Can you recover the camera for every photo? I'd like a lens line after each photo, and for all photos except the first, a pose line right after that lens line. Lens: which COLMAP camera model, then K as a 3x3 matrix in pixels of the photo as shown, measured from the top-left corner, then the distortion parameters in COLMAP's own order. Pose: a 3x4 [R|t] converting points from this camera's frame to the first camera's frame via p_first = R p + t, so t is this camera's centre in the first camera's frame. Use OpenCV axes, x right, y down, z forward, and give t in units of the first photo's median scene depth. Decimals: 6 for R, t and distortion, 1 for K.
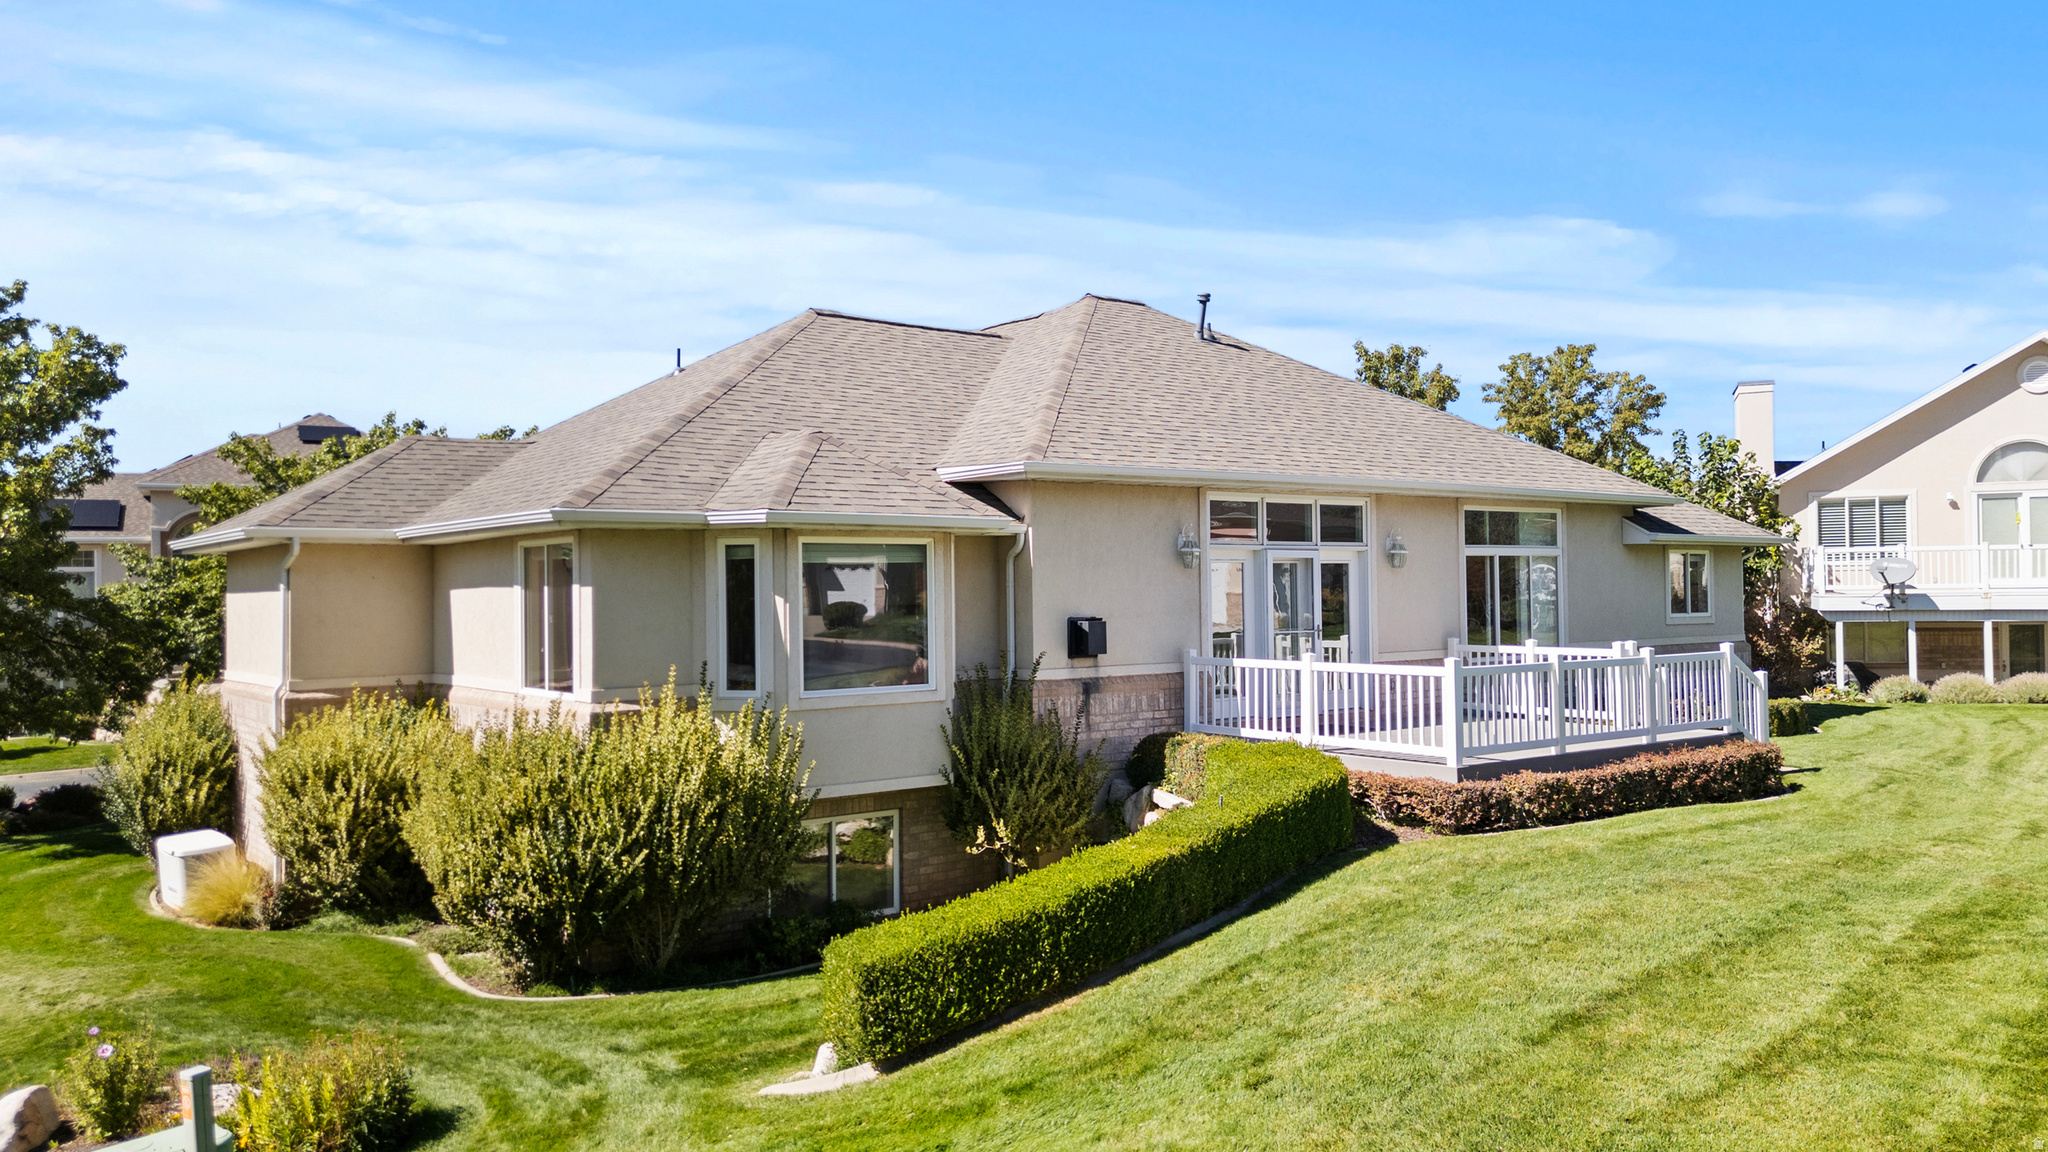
lens RADIAL K [[1460.3, 0, 1024.0], [0, 1460.3, 576.0], [0, 0, 1]] dist [0.065402, 0.000228]
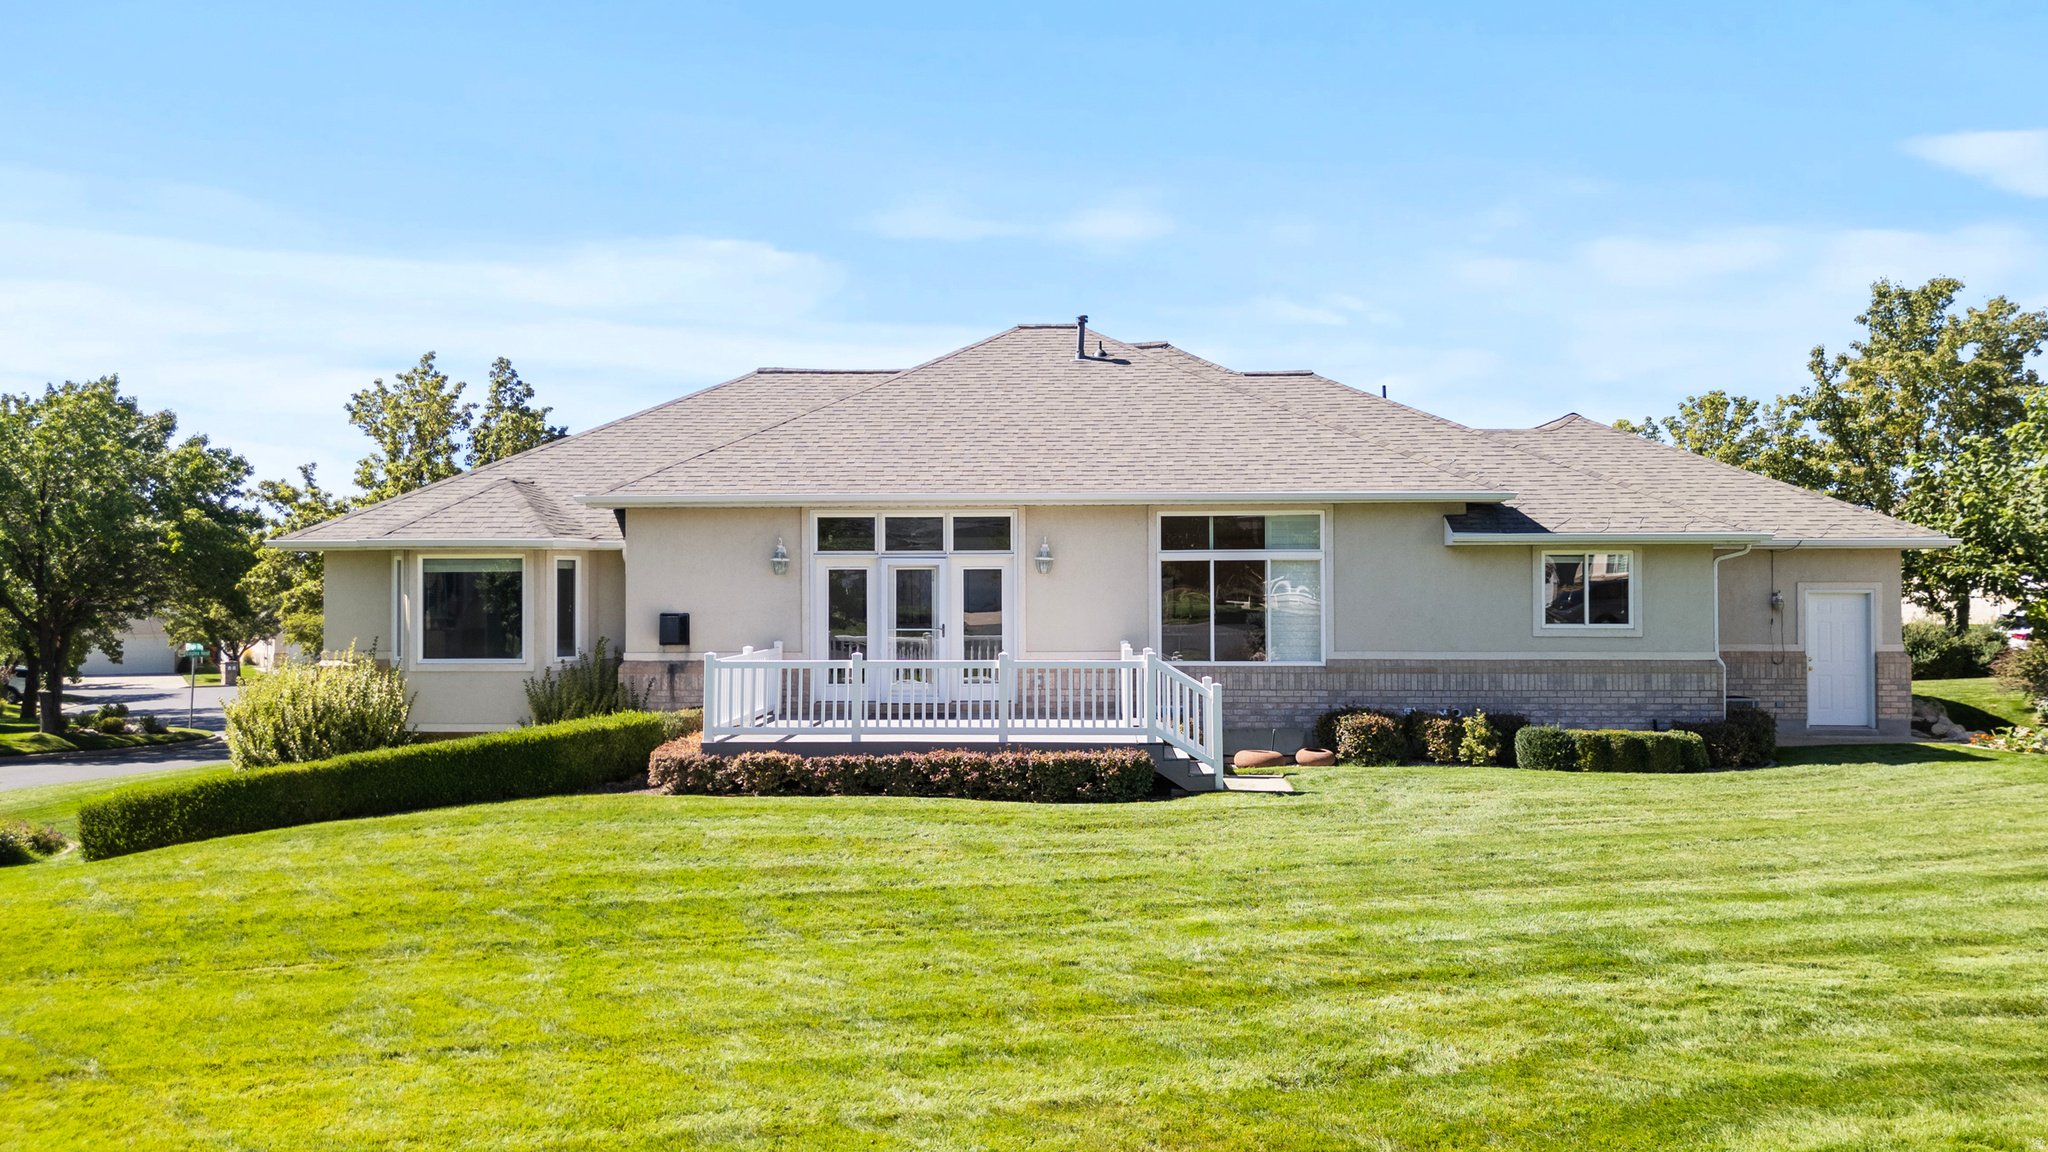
lens RADIAL K [[1436.9, 0, 1024.0], [0, 1436.9, 576.0], [0, 0, 1]] dist [0.004882, -0.000115]
pose [[0.788313, 0.004404, -0.615258, 0.932811], [-0.000225, 0.999976, 0.006870, -0.011337], [0.615274, -0.005277, 0.788296, 0.175193]]
